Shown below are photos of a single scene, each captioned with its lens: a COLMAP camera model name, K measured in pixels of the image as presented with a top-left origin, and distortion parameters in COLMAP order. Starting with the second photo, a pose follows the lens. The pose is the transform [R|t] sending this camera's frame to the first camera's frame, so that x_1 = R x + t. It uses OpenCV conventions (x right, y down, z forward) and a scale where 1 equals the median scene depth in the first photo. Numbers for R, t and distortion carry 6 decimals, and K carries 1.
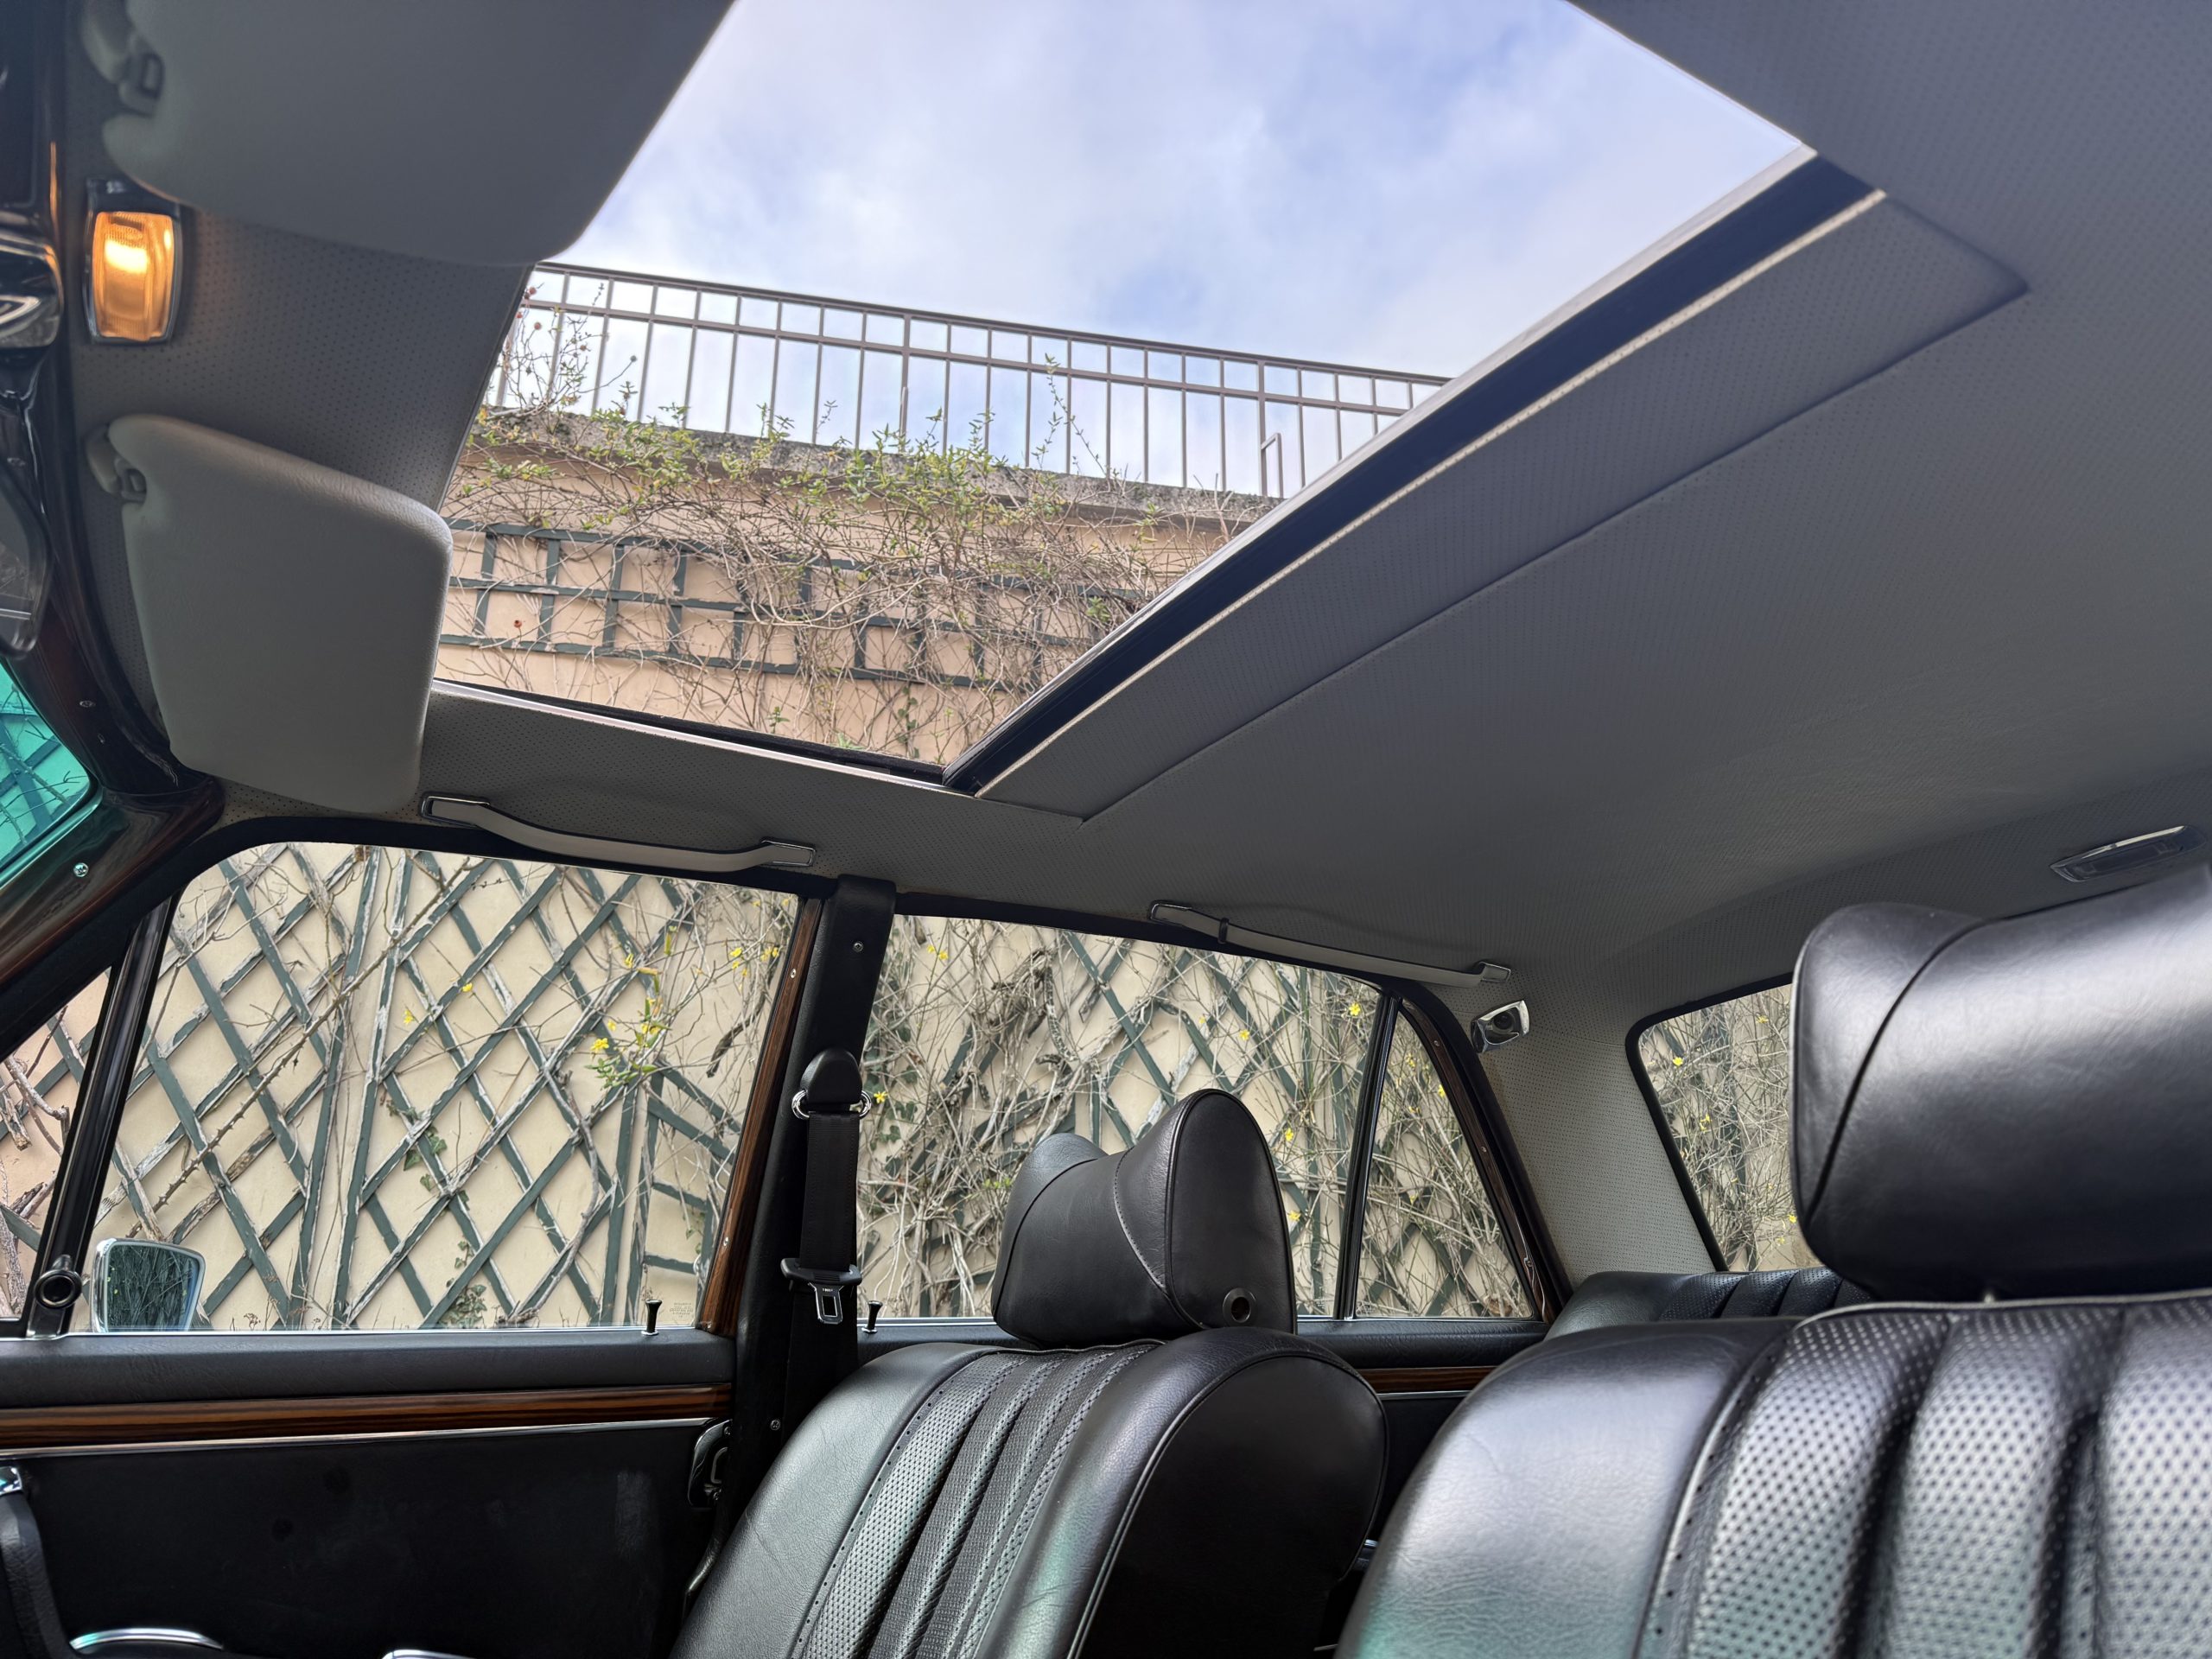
lens RADIAL K [[1564.2, 0, 1109.8], [0, 1564.2, 827.5], [0, 0, 1]] dist [0.033808, -0.059127]
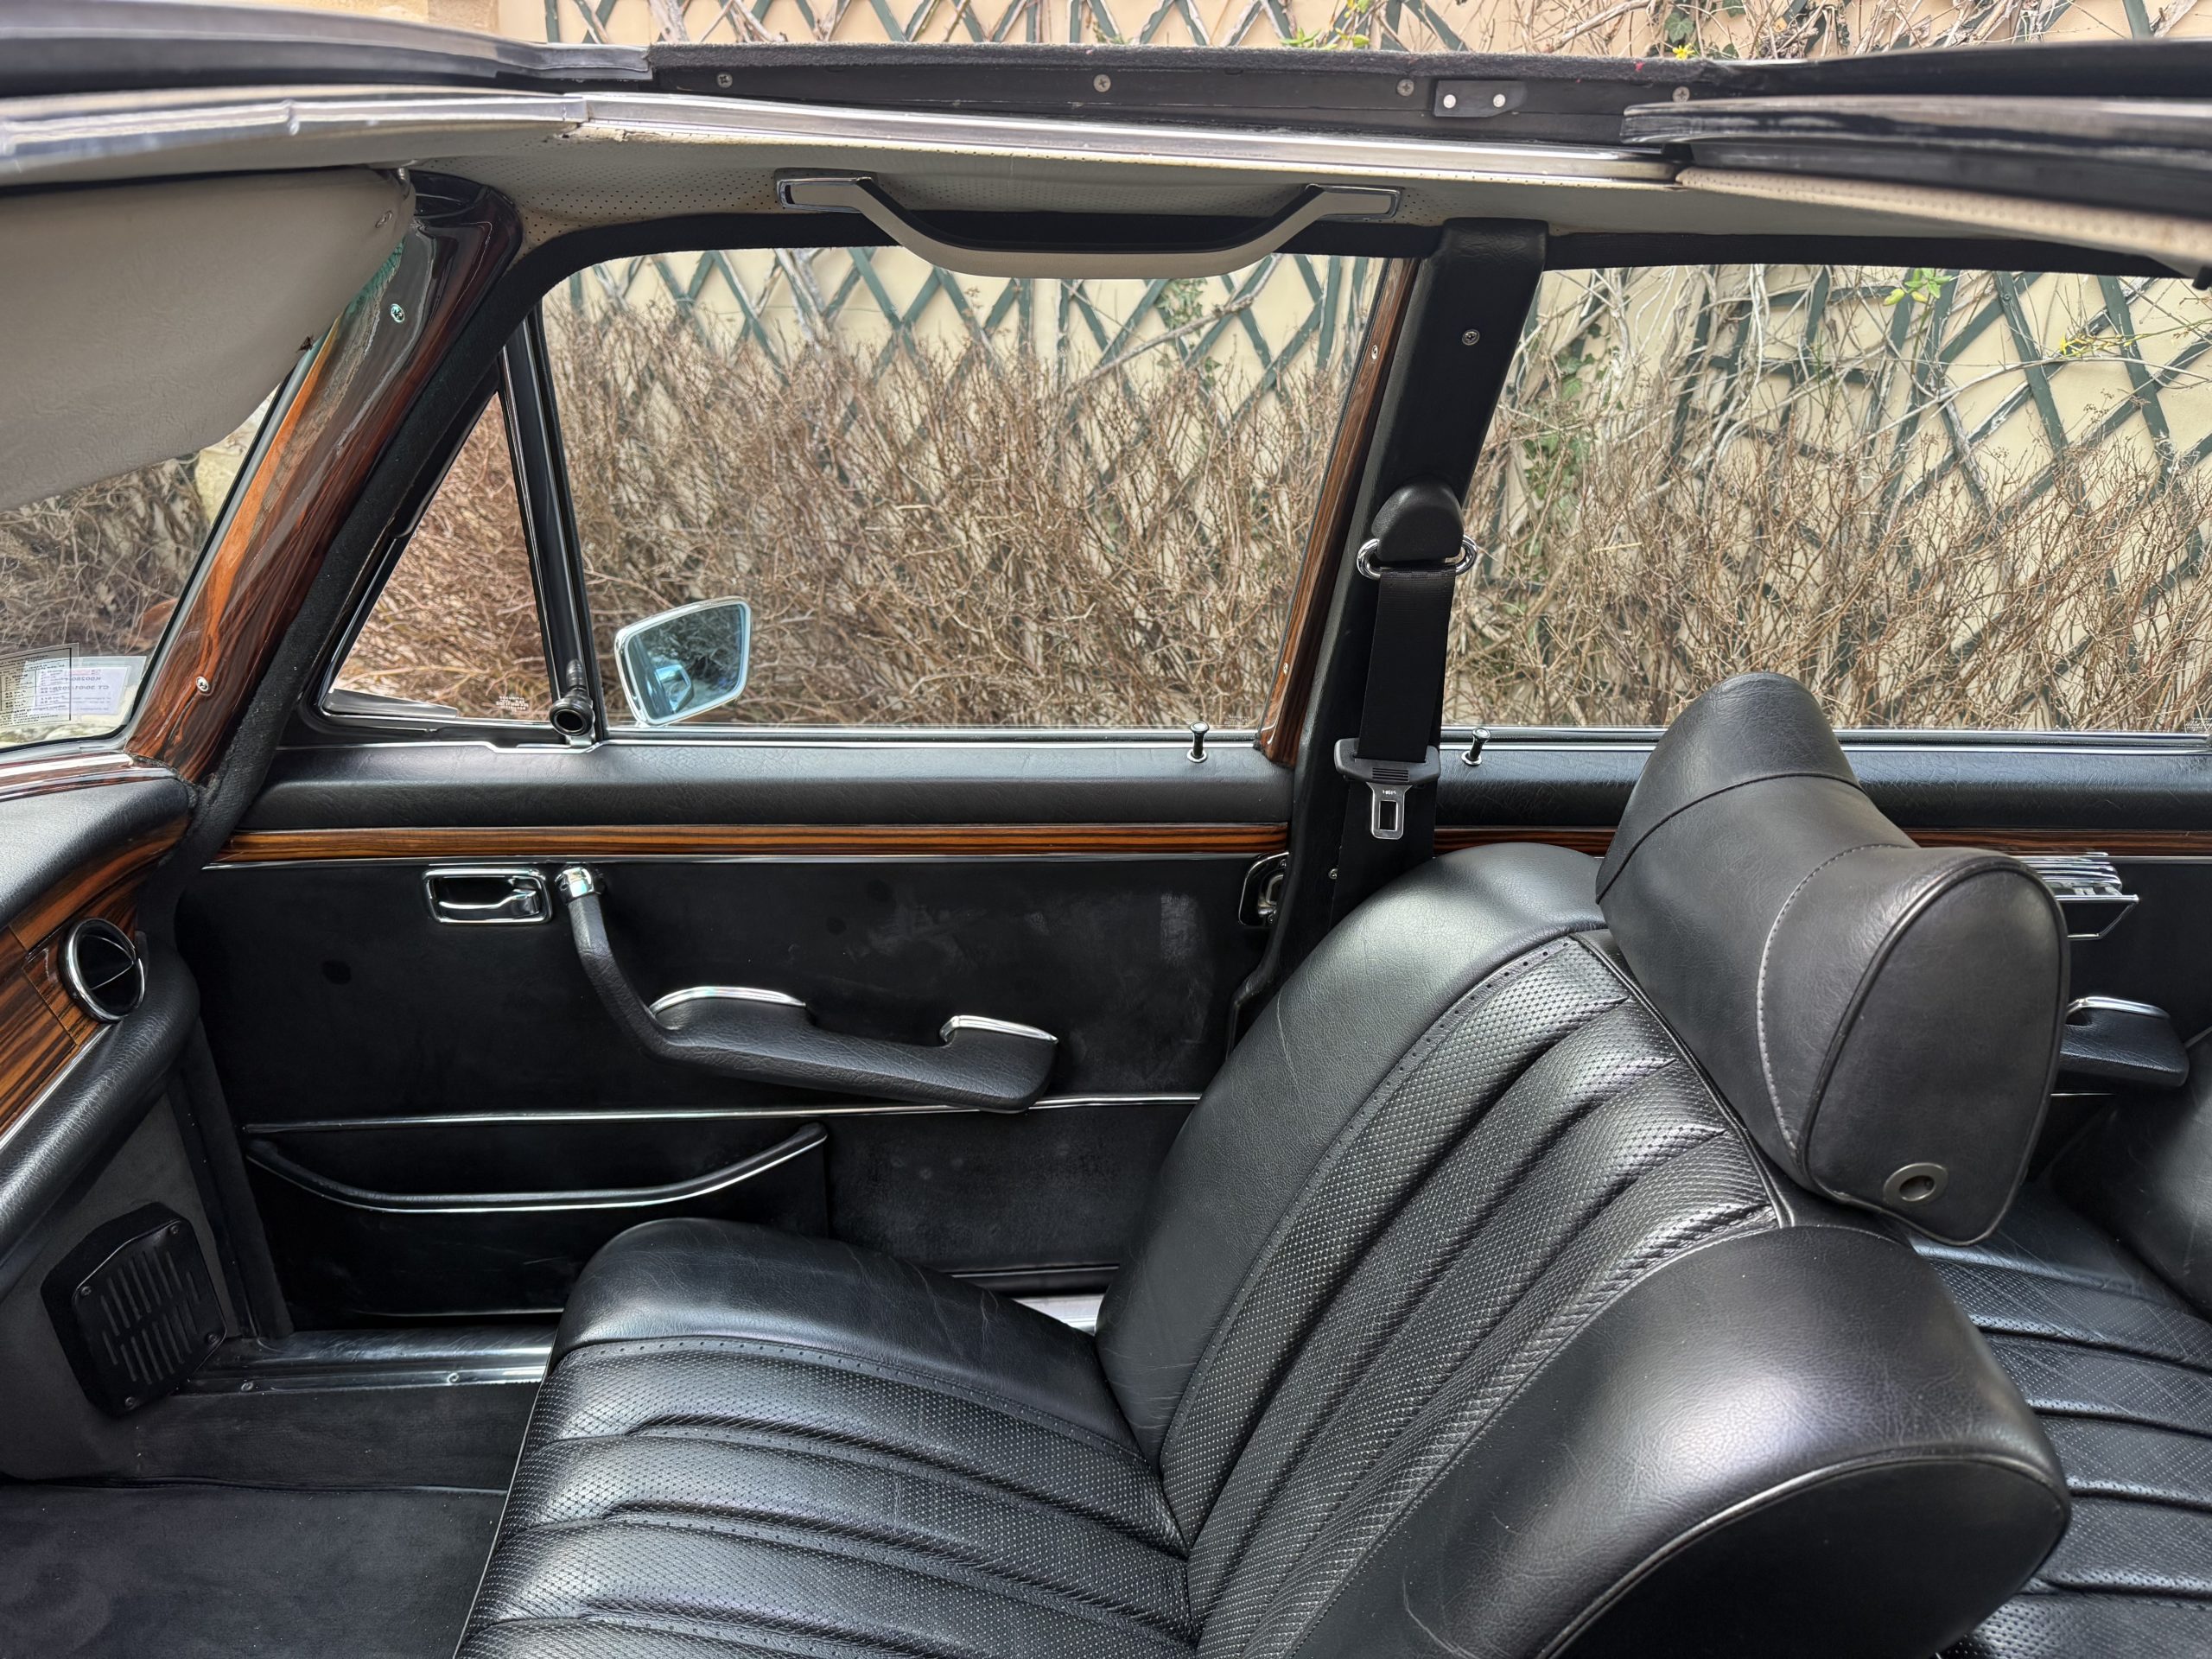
lens RADIAL K [[1564.2, 0, 1109.8], [0, 1564.2, 827.5], [0, 0, 1]] dist [0.033808, -0.059127]
pose [[0.878540, 0.258809, -0.401480, 0.005767], [0.107168, 0.712277, 0.693669, -0.109183], [0.465493, -0.652442, 0.598027, 0.209884]]
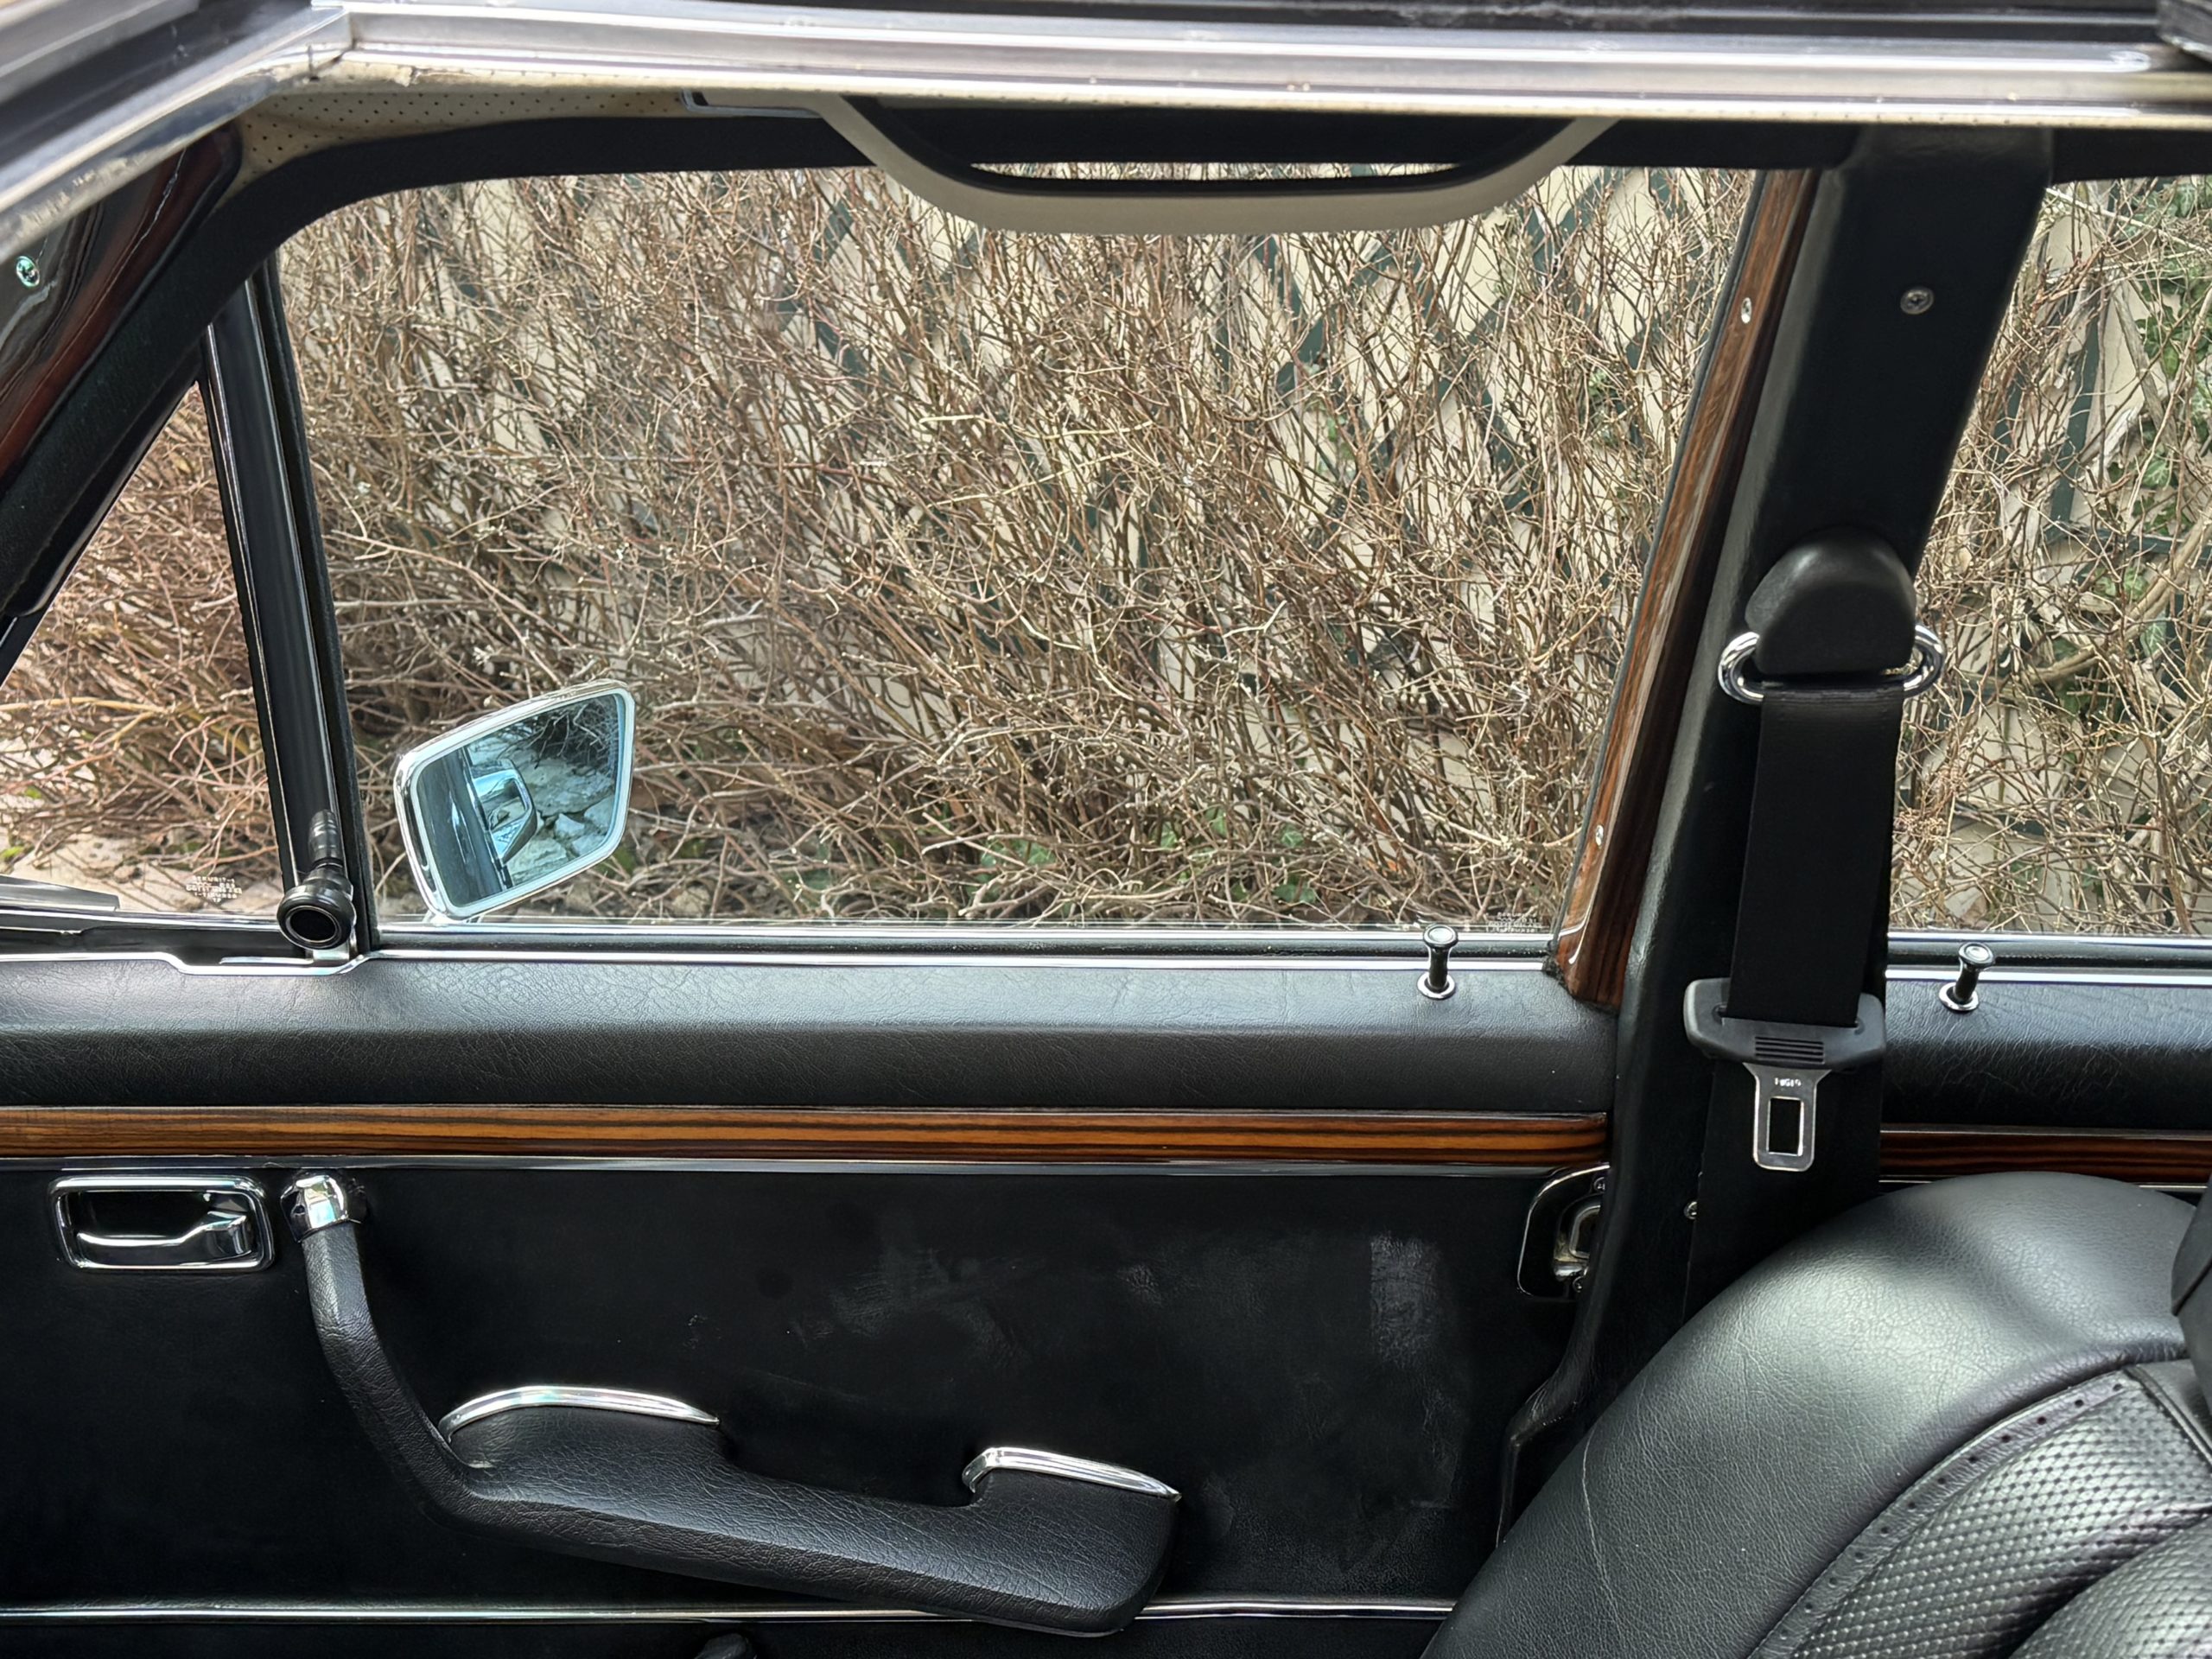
lens RADIAL K [[3061.9, 0, 1064.9], [0, 3061.9, 803.0], [0, 0, 1]] dist [0.073585, -0.043103]
pose [[0.834472, 0.250962, -0.490586, 0.018712], [0.162163, 0.739015, 0.653881, -0.146249], [0.526650, -0.625200, 0.575990, 0.215203]]
